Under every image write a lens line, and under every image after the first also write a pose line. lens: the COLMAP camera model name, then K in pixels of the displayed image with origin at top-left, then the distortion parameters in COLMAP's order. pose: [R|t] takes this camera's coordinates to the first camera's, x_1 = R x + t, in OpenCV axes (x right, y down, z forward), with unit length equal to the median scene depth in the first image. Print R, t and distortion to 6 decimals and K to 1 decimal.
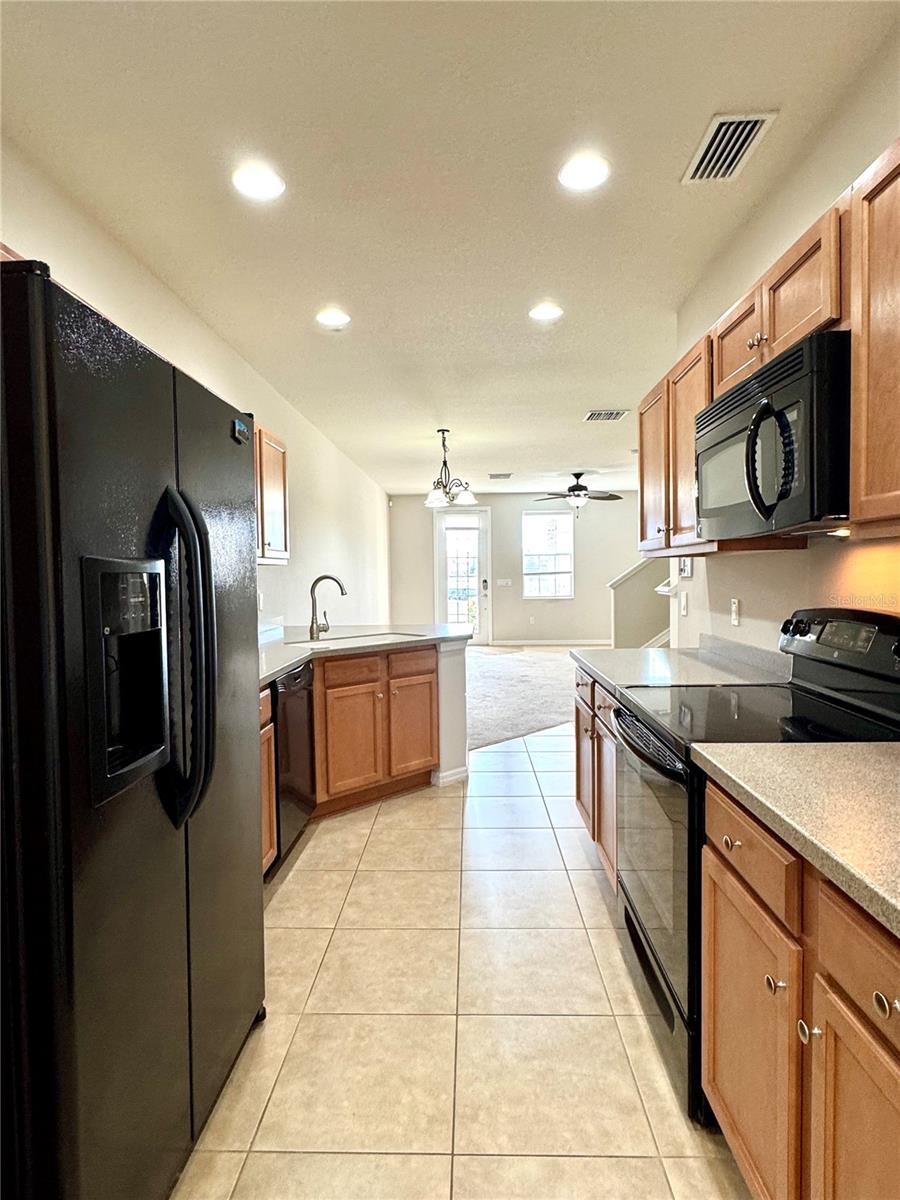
lens RADIAL K [[645.8, 0, 452.3], [0, 645.8, 601.3], [0, 0, 1]] dist [-0.002895, 0.000181]
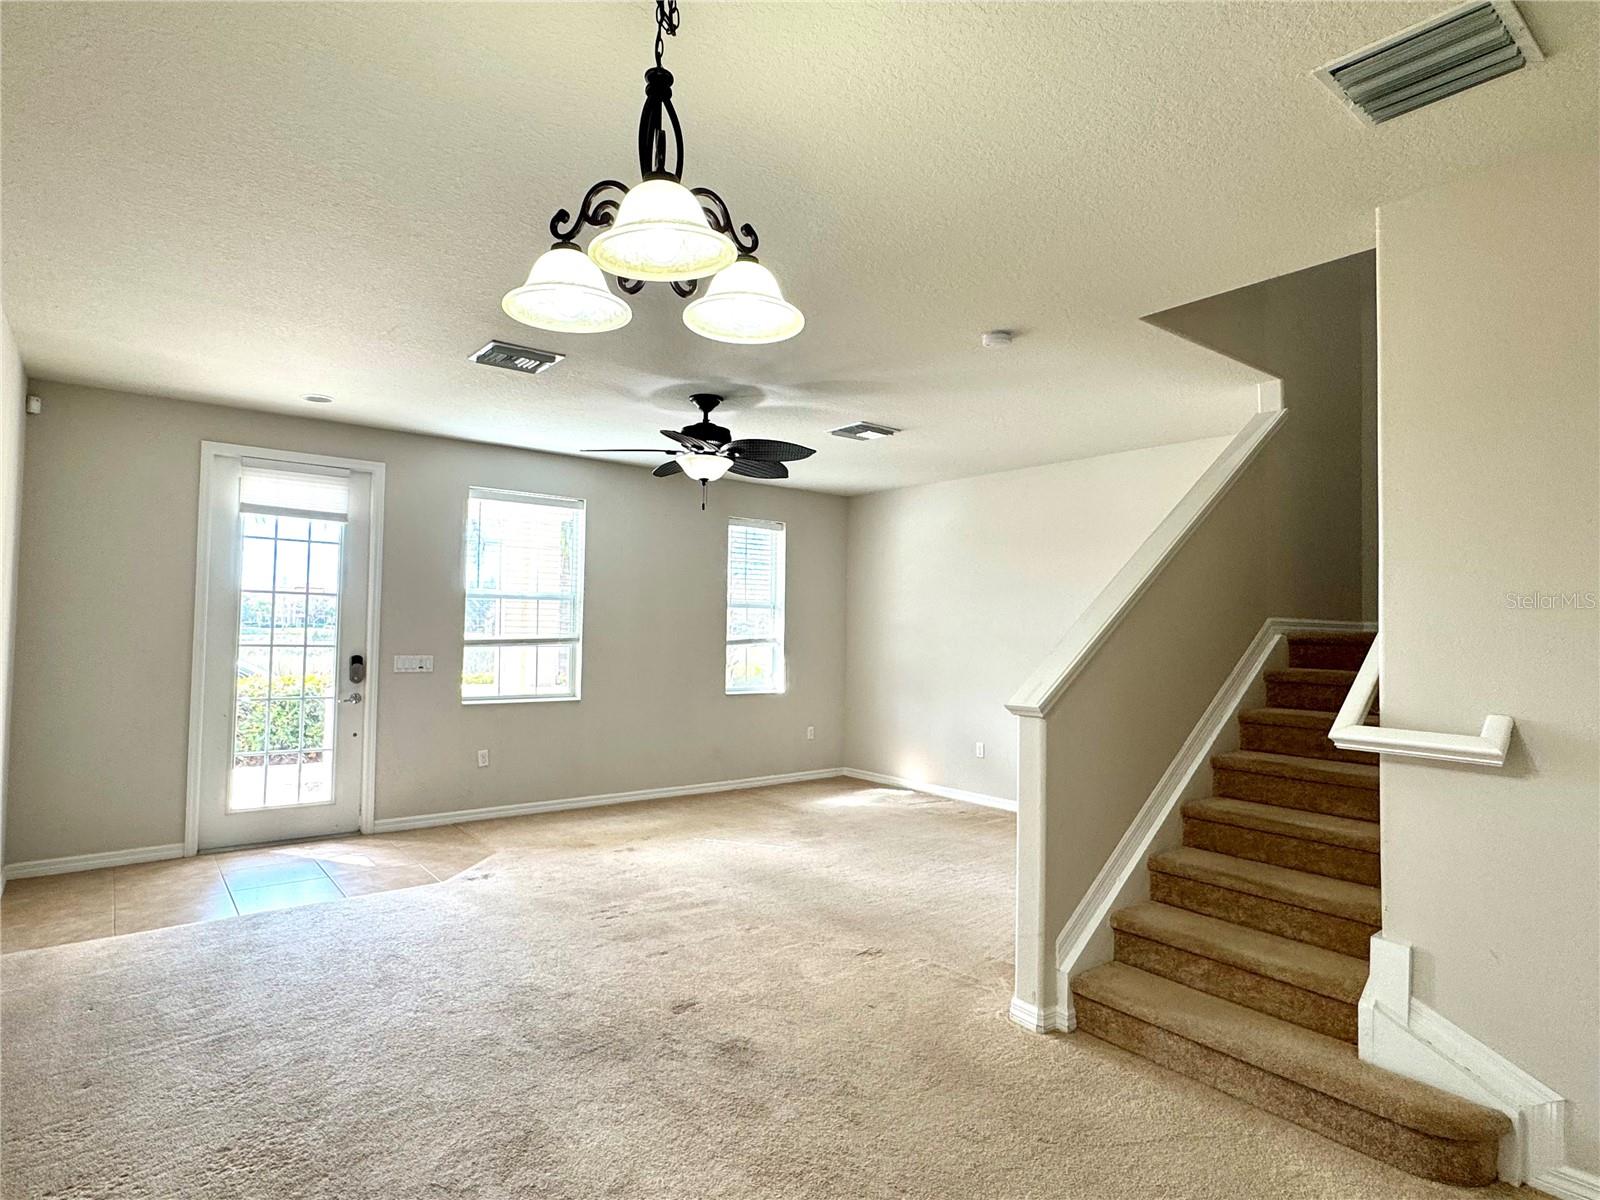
lens RADIAL K [[861.0, 0, 799.6], [0, 861.0, 602.2], [0, 0, 1]] dist [-0.002895, 0.000181]
pose [[0.762809, 0.044672, 0.645079, -0.319312], [0.002506, 0.997399, -0.072033, -0.116952], [-0.646619, 0.056564, 0.760713, 1.907088]]
